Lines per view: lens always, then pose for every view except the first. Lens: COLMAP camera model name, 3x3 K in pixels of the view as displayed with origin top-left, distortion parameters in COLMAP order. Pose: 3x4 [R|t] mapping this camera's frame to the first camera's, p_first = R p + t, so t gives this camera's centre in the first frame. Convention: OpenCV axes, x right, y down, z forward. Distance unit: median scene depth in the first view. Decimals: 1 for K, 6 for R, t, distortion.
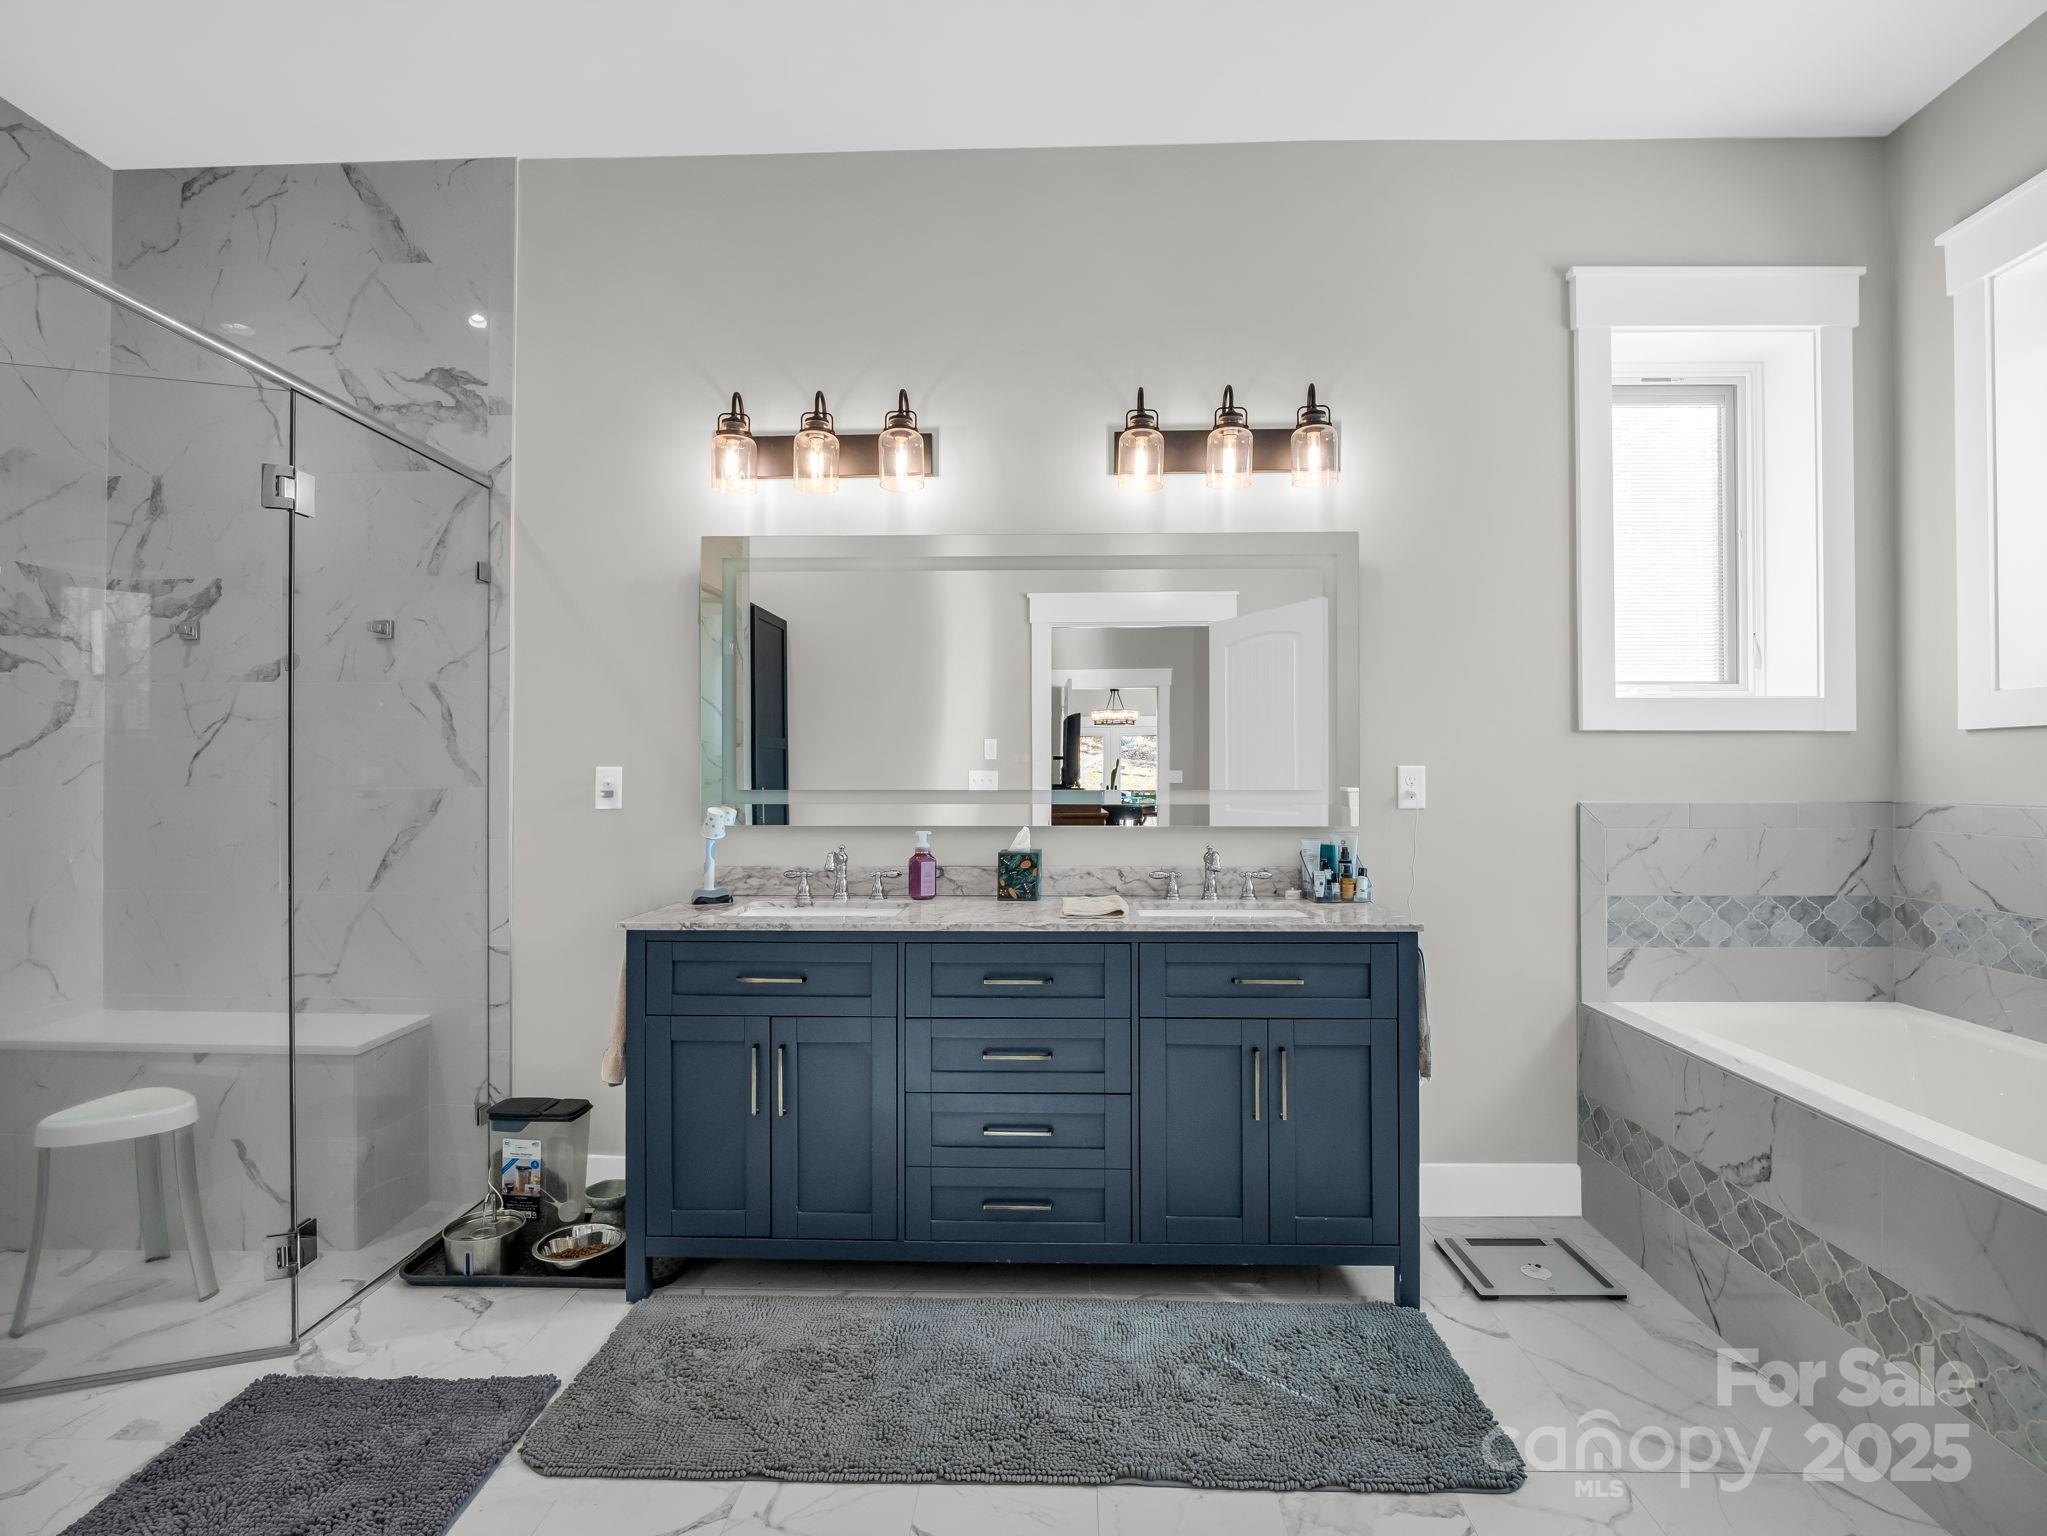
lens RADIAL K [[1004.3, 0, 1017.5], [0, 1004.3, 748.8], [0, 0, 1]] dist [-0.005272, -0.005999]
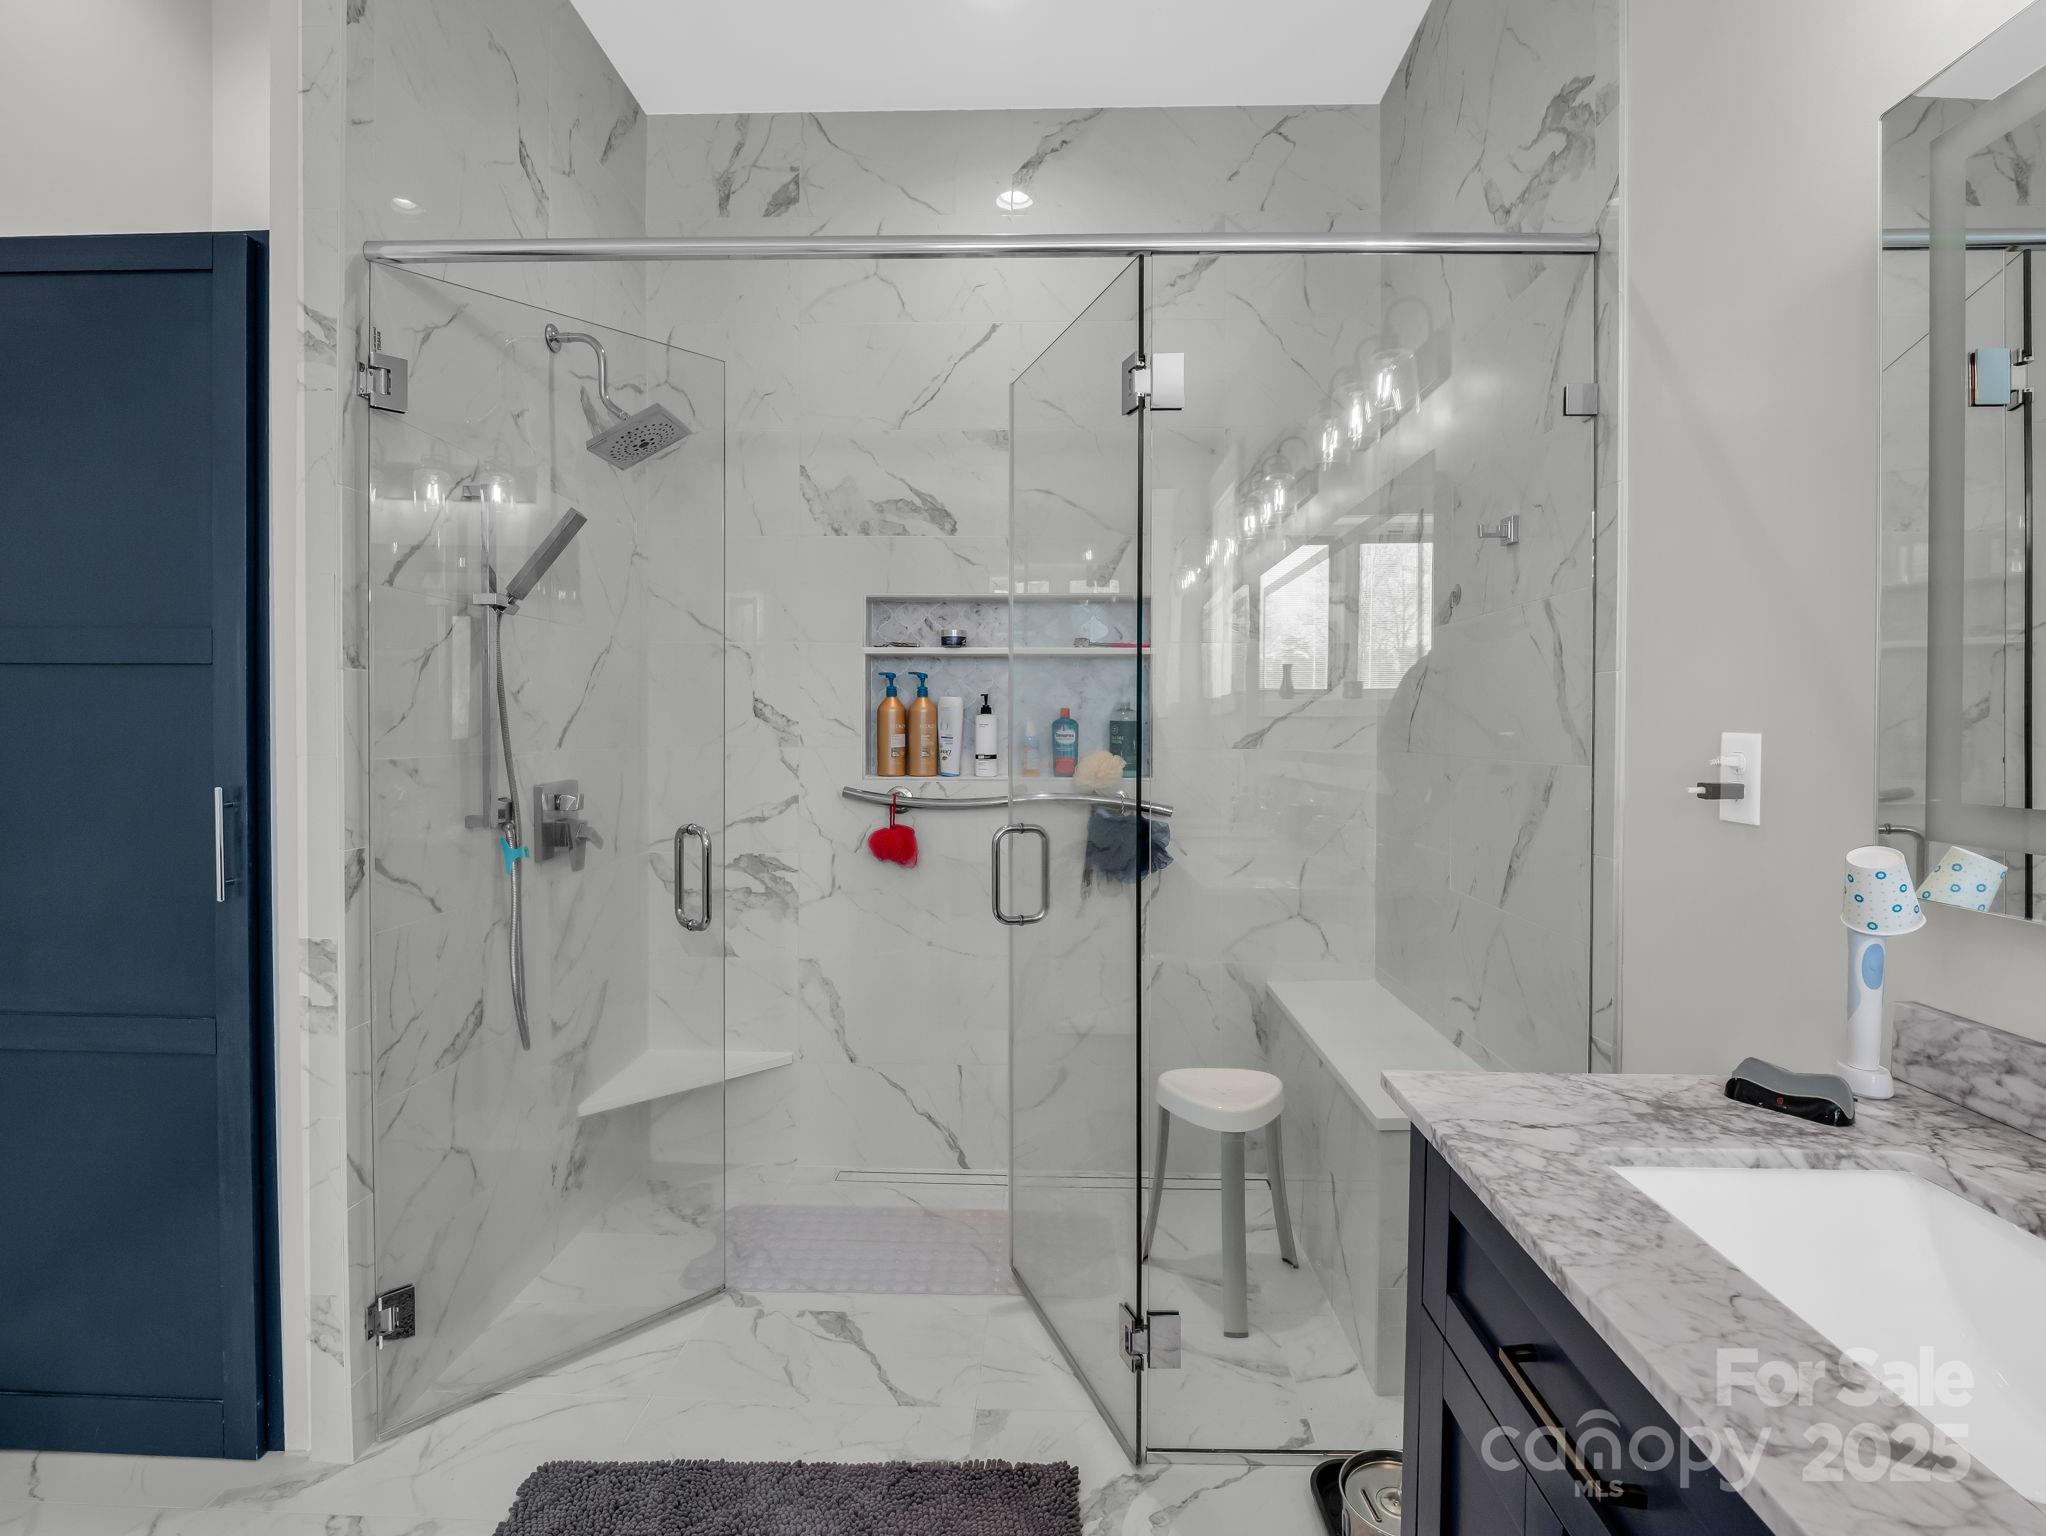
lens RADIAL K [[1003.9, 0, 1017.0], [0, 1003.9, 748.8], [0, 0, 1]] dist [-0.005272, -0.005999]
pose [[0.025240, 0.015283, -0.999565, 0.056886], [0.026287, 0.999527, 0.015946, 0.012127], [0.999336, -0.026678, 0.024826, 0.761057]]
